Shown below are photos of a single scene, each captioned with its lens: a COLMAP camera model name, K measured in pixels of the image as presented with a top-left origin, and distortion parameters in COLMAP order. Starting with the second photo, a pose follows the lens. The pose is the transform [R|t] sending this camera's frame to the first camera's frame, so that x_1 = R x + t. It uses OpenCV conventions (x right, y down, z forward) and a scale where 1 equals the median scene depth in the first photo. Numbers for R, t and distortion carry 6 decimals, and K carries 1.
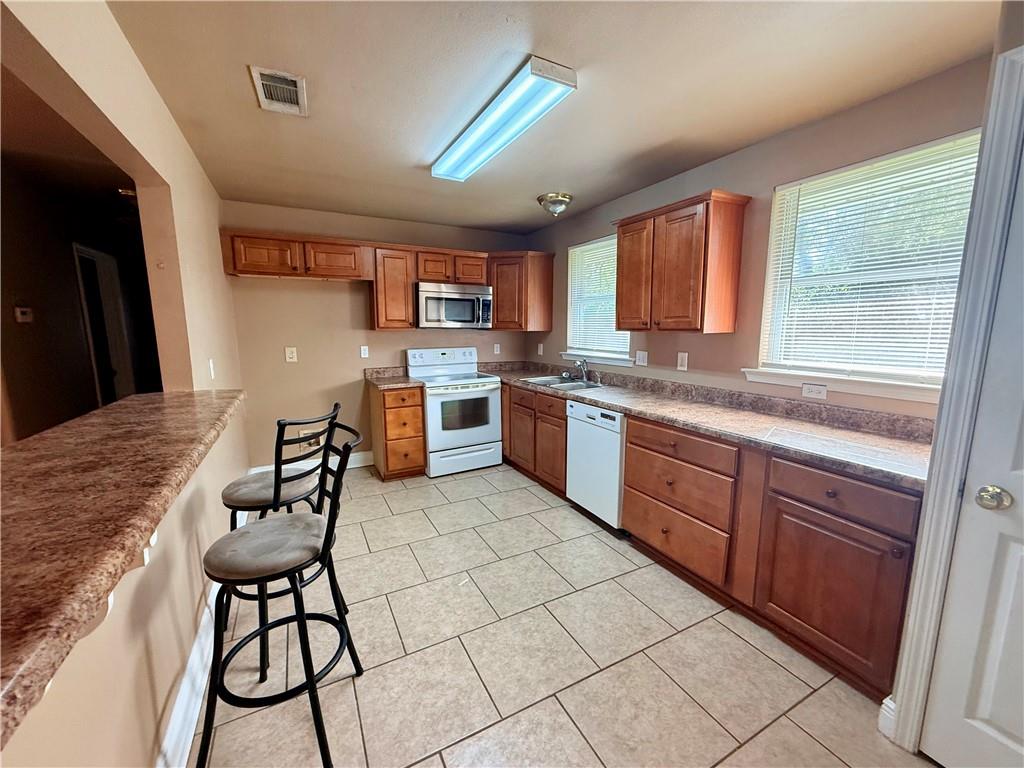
lens RADIAL K [[408.6, 0, 508.9], [0, 408.6, 383.8], [0, 0, 1]] dist [-0.000806, -0.000024]
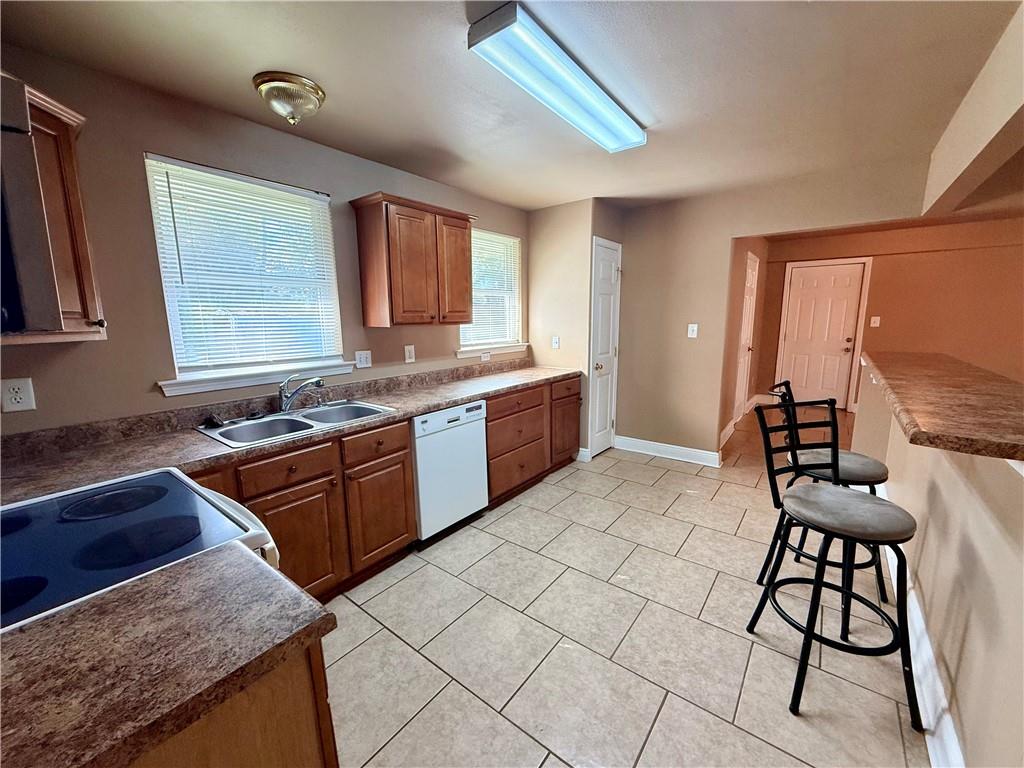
lens RADIAL K [[408.6, 0, 508.6], [0, 408.6, 384.4], [0, 0, 1]] dist [-0.000806, -0.000024]
pose [[-0.414666, -0.137526, 0.899521, -0.663642], [0.145624, 0.965745, 0.214781, -0.174008], [-0.898246, 0.220054, -0.380435, 1.233746]]
